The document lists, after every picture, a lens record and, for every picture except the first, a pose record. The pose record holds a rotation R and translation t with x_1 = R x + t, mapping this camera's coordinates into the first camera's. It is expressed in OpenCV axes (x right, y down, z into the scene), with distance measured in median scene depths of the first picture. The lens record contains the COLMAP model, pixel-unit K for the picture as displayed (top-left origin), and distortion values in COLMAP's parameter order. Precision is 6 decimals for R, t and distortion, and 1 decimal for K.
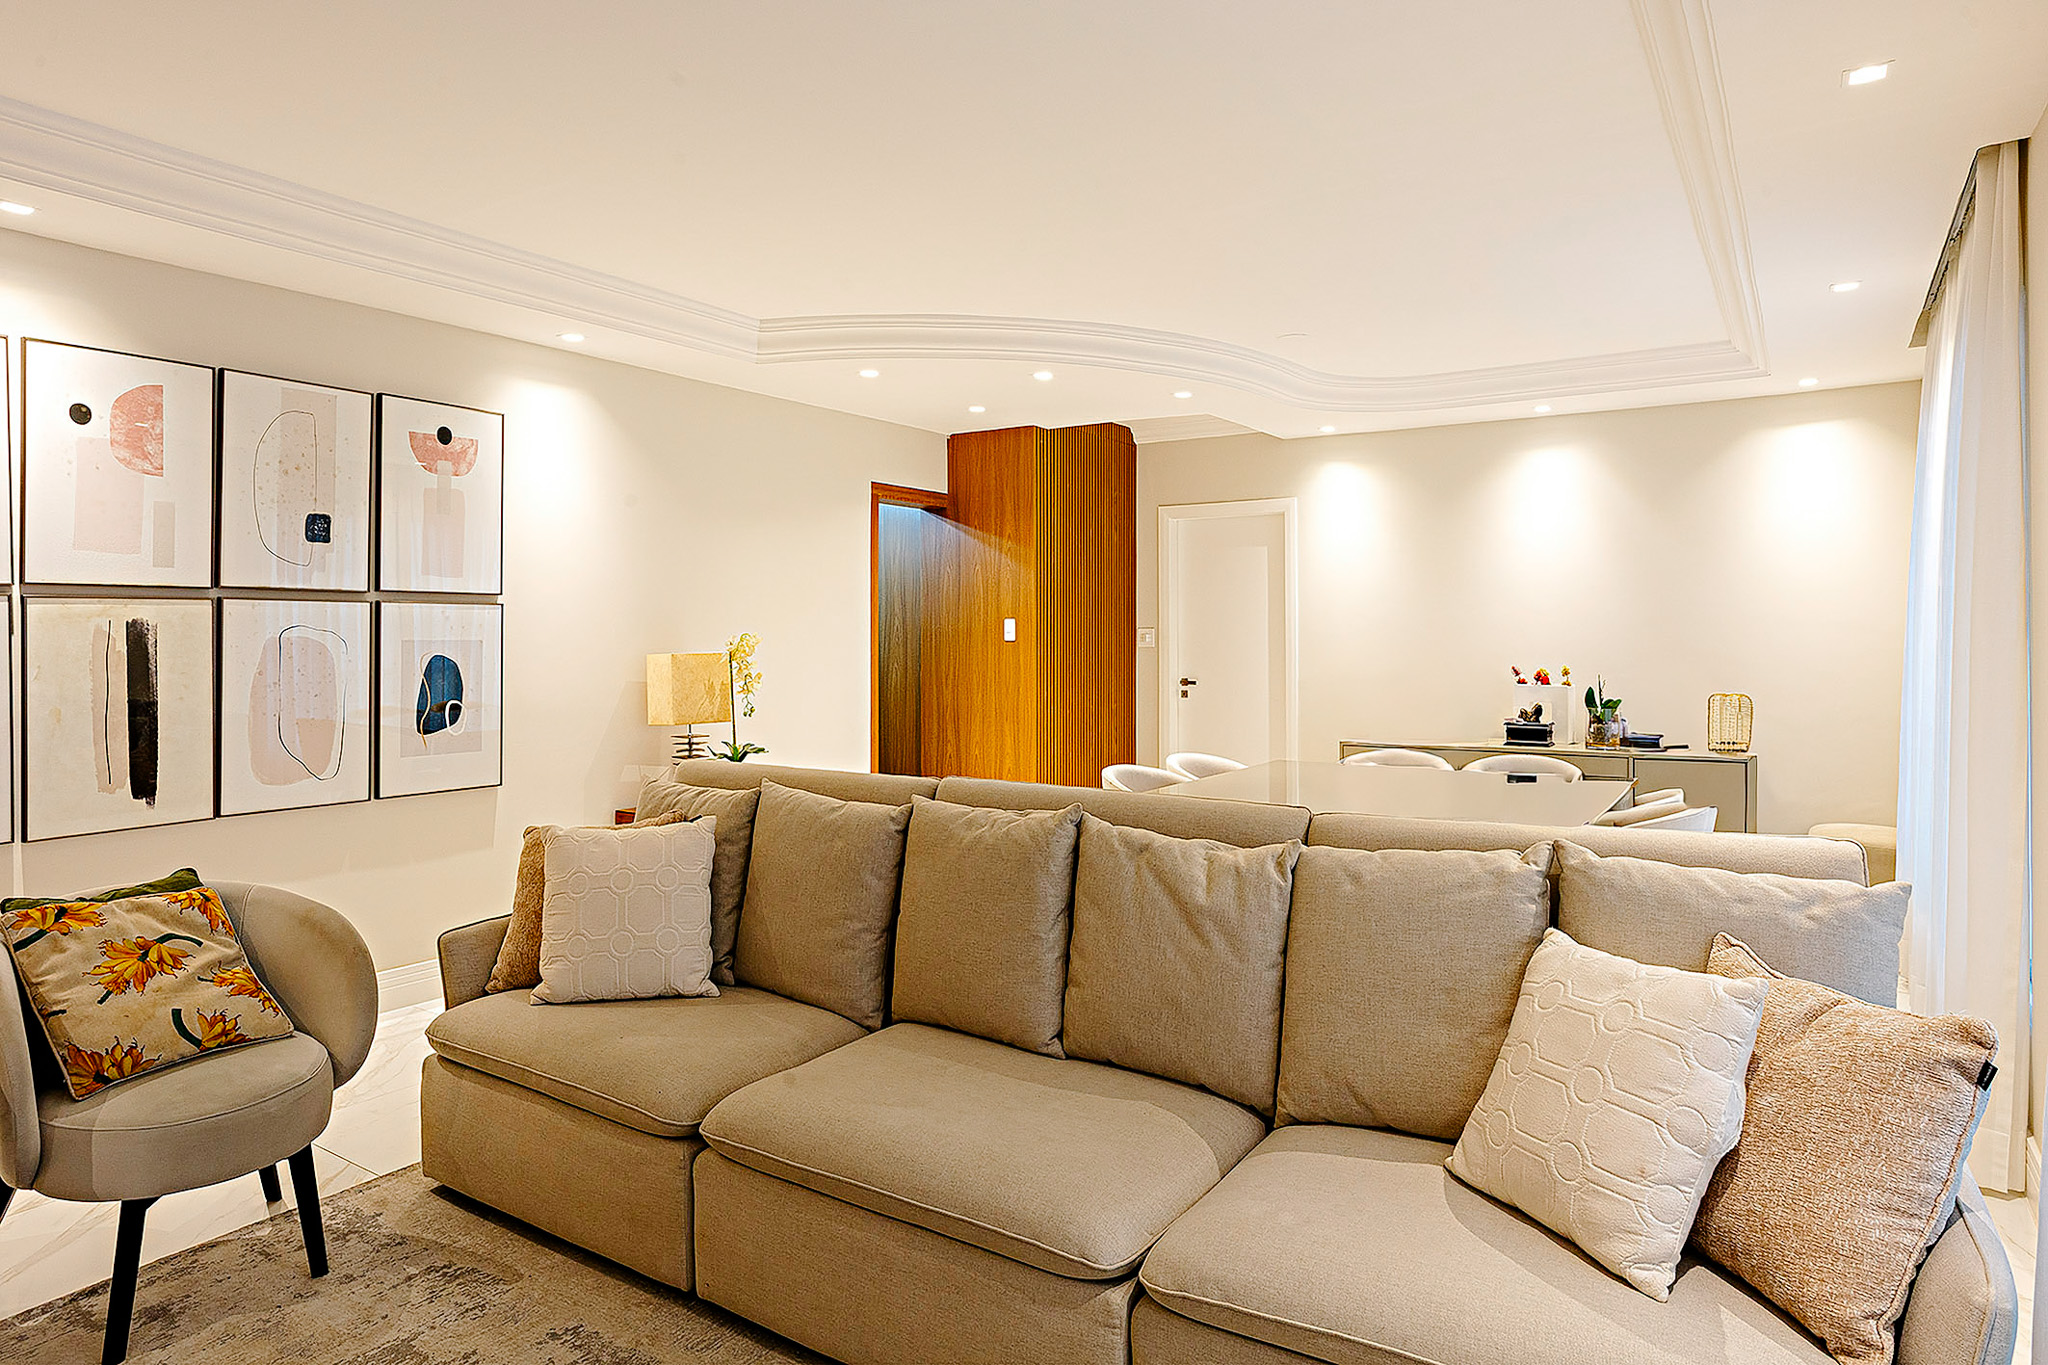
lens RADIAL K [[1180.1, 0, 1089.1], [0, 1180.1, 625.1], [0, 0, 1]] dist [-0.022729, 0.000796]
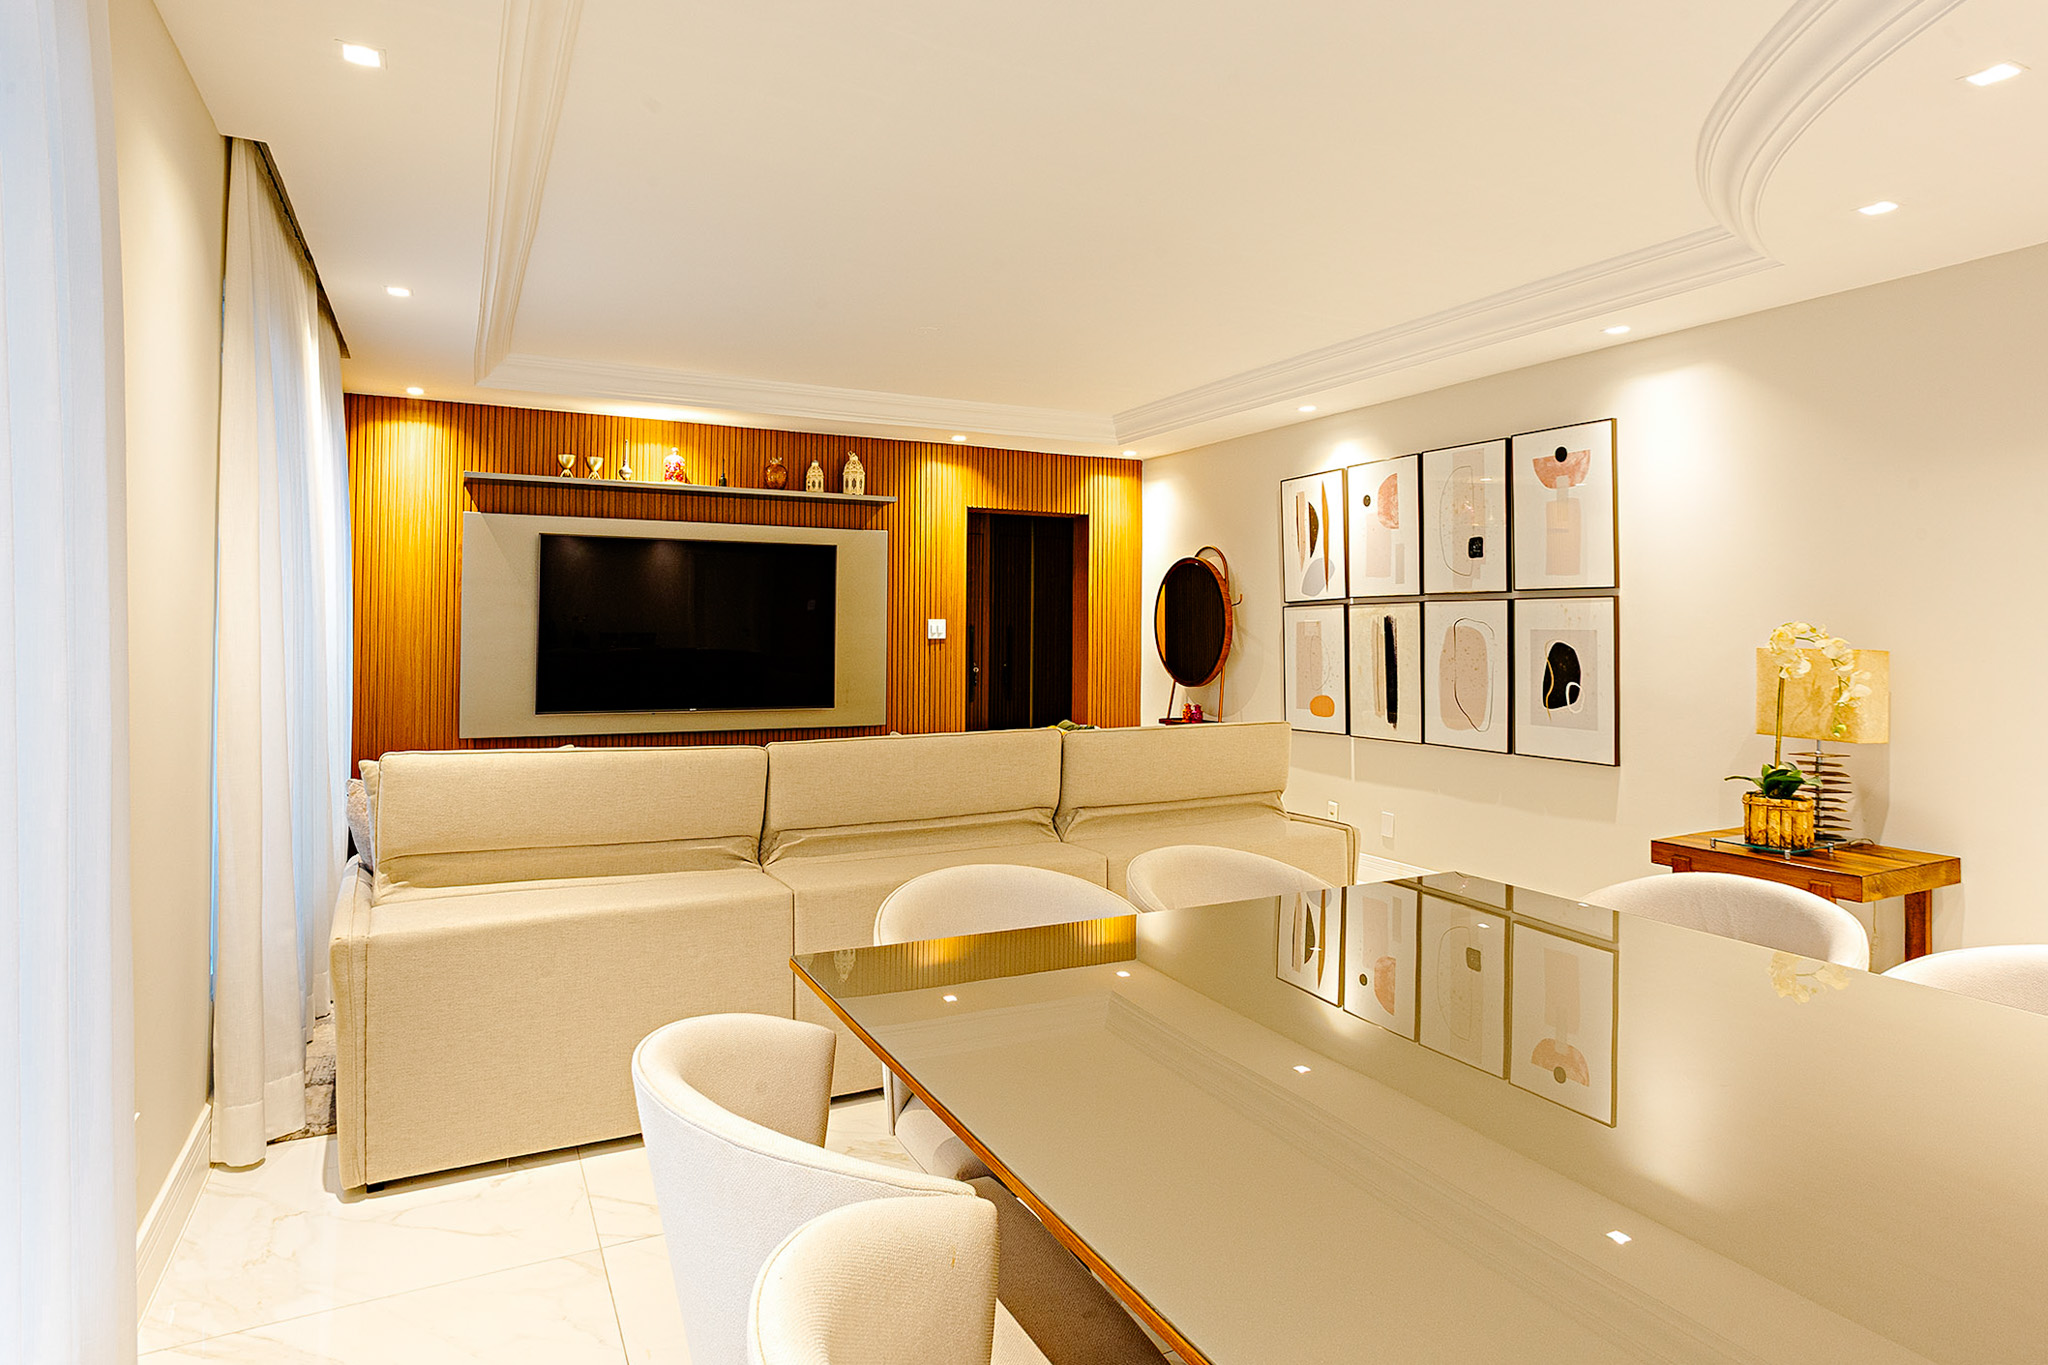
lens RADIAL K [[1055.9, 0, 997.5], [0, 1055.9, 620.2], [0, 0, 1]] dist [-0.030814, 0.003544]
pose [[-0.516877, -0.004823, -0.856046, 0.646497], [0.005303, 0.999947, -0.008836, 0.009819], [0.856043, -0.009107, -0.516824, 1.083189]]
